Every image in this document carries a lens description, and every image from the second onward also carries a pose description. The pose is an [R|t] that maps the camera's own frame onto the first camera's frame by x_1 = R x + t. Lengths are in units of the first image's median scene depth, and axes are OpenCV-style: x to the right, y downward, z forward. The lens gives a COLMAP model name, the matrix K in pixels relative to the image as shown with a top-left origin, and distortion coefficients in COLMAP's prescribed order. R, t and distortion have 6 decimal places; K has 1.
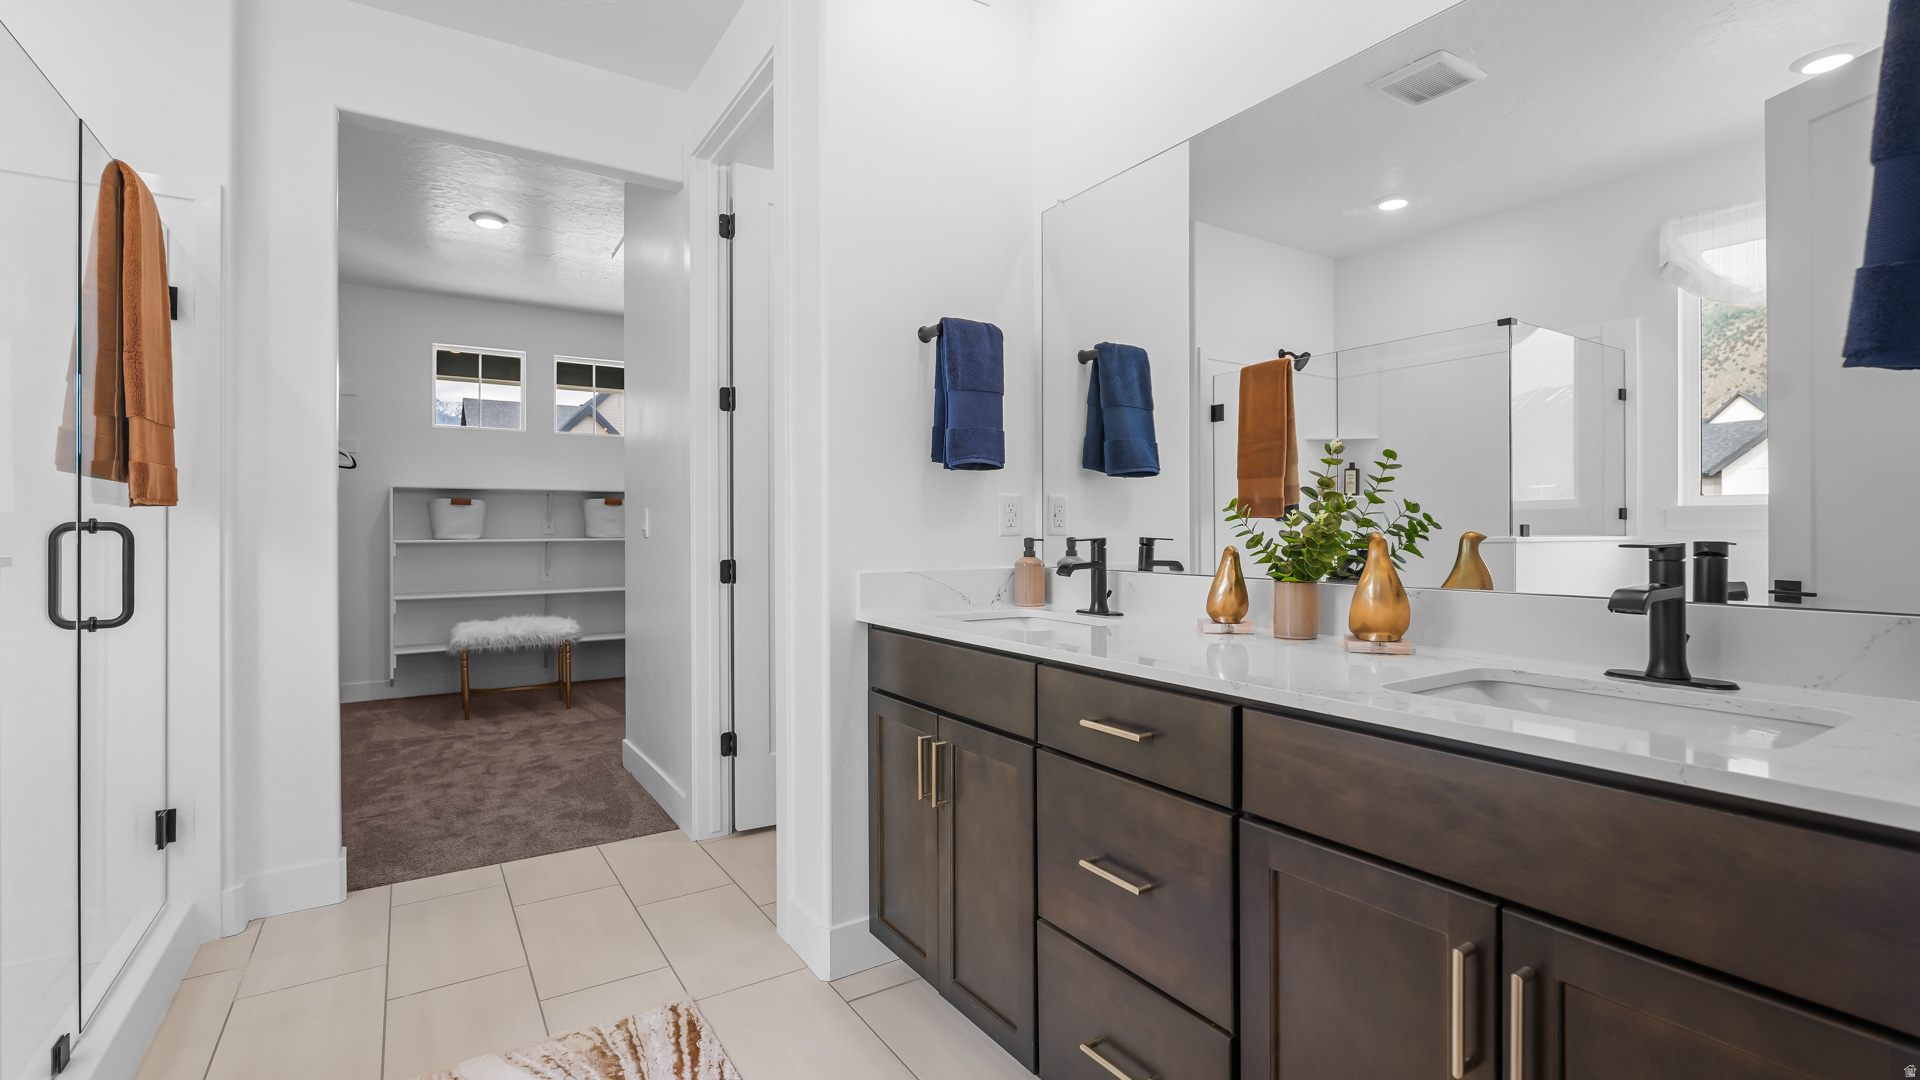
lens RADIAL K [[857.1, 0, 964.8], [0, 857.1, 533.7], [0, 0, 1]] dist [-0.011360, 0.000561]
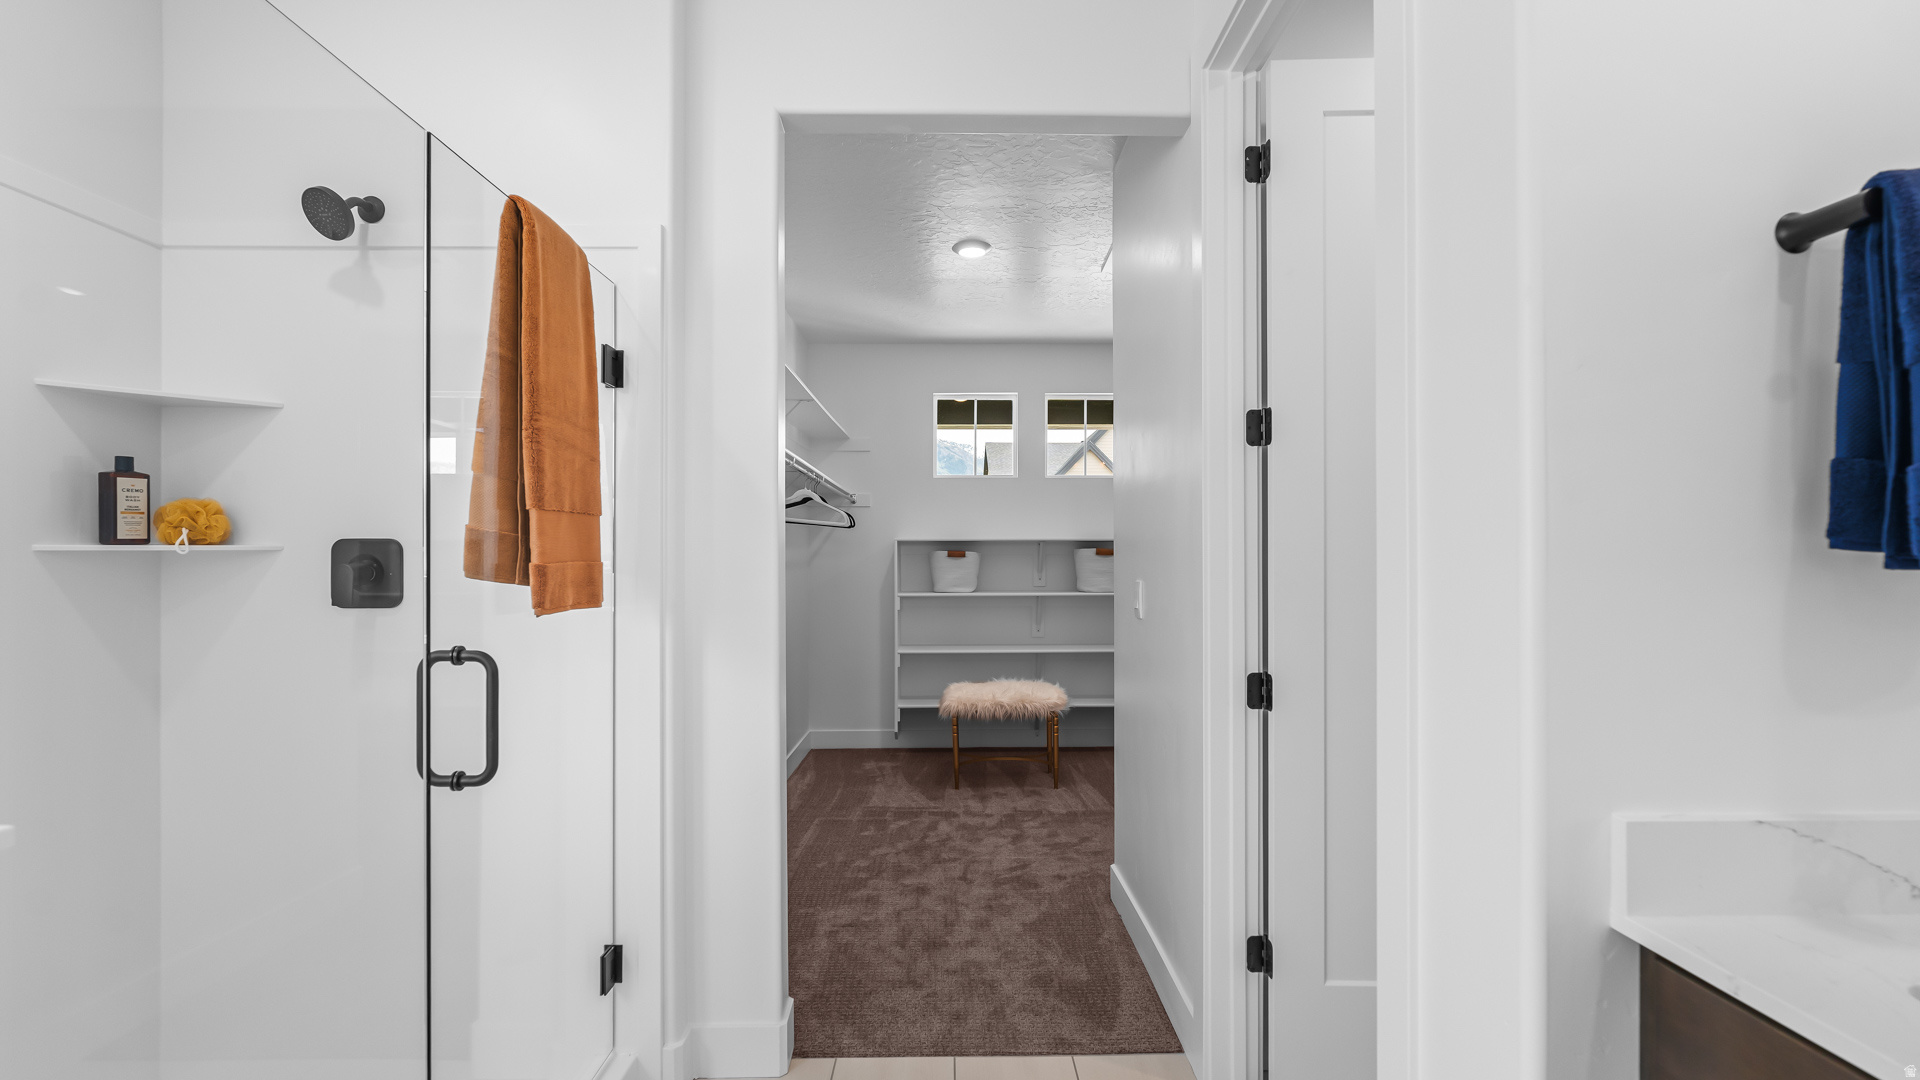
lens RADIAL K [[857.1, 0, 967.1], [0, 857.1, 557.9], [0, 0, 1]] dist [-0.011360, 0.000561]
pose [[0.849373, 0.000212, -0.527793, -0.104331], [-0.001498, 0.999997, -0.002010, -0.048070], [0.527791, 0.002498, 0.849371, 0.281781]]
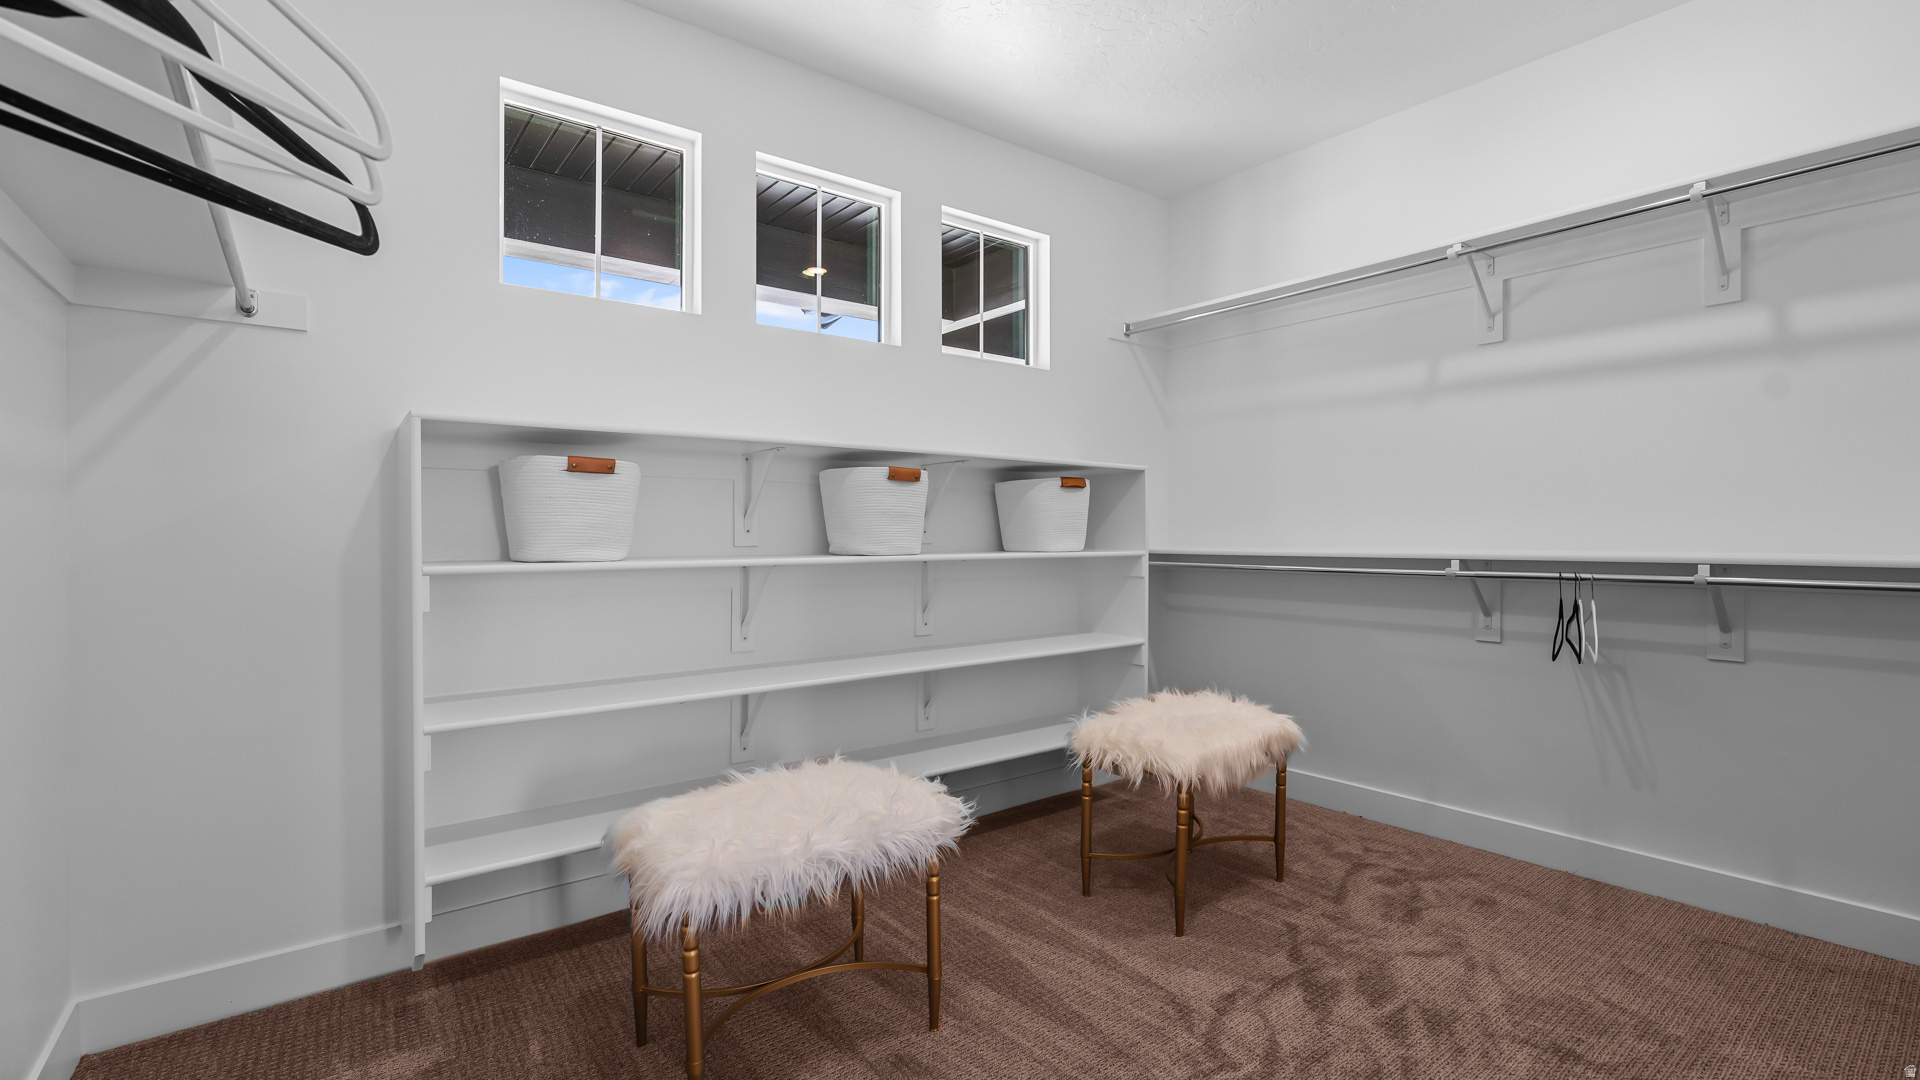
lens RADIAL K [[857.1, 0, 964.3], [0, 857.1, 544.6], [0, 0, 1]] dist [-0.011360, 0.000561]
pose [[0.996682, -0.002204, 0.081367, -0.701598], [0.001218, 0.999925, 0.012168, -0.008432], [-0.081387, -0.012028, 0.996610, 0.930320]]
